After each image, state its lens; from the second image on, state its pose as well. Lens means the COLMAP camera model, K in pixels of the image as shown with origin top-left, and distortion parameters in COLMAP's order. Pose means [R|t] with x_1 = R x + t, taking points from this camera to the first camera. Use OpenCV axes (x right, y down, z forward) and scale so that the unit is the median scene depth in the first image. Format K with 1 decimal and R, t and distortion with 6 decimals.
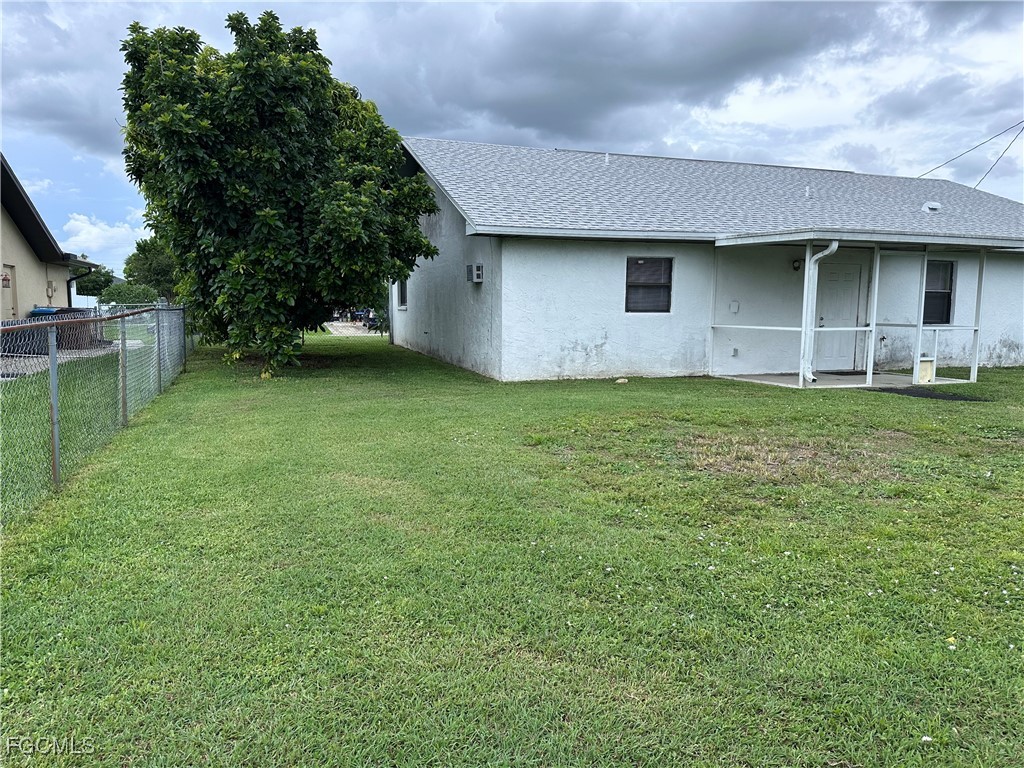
lens RADIAL K [[721.0, 0, 512.0], [0, 721.0, 384.0], [0, 0, 1]] dist [0.092565, -0.130432]
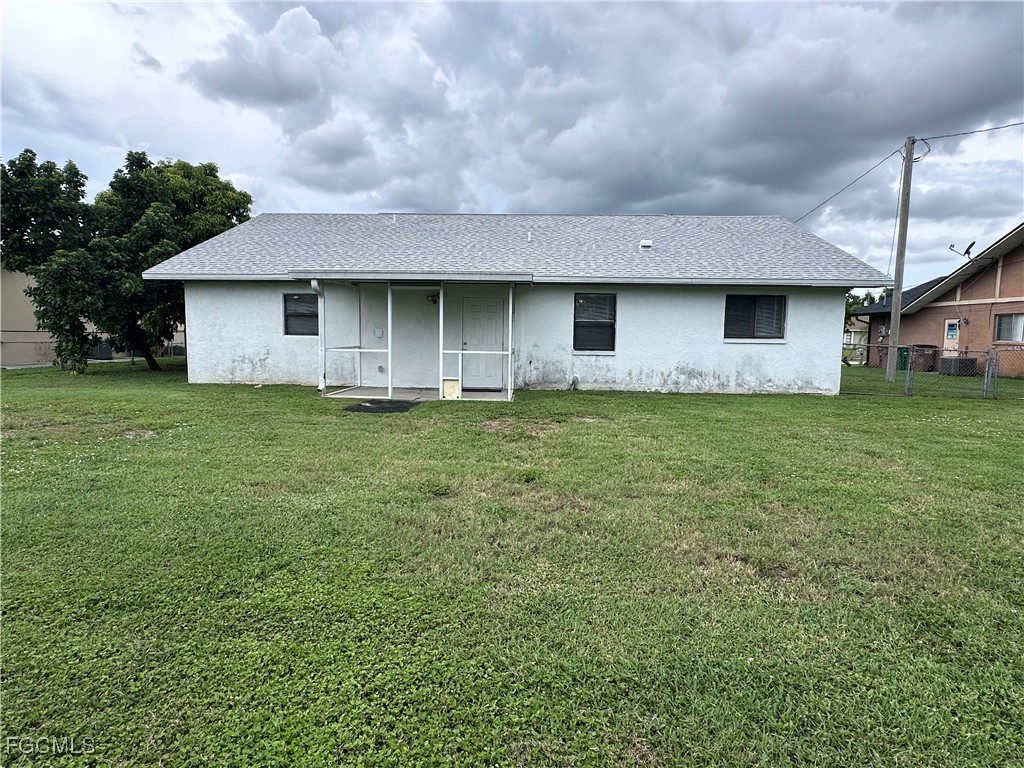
lens RADIAL K [[572.7, 0, 512.0], [0, 572.7, 384.0], [0, 0, 1]] dist [0.027921, -0.001054]
pose [[0.928976, 0.040671, -0.367899, 0.868428], [-0.049334, 0.998682, -0.014169, -0.014566], [0.366838, 0.031313, 0.929758, 0.166448]]
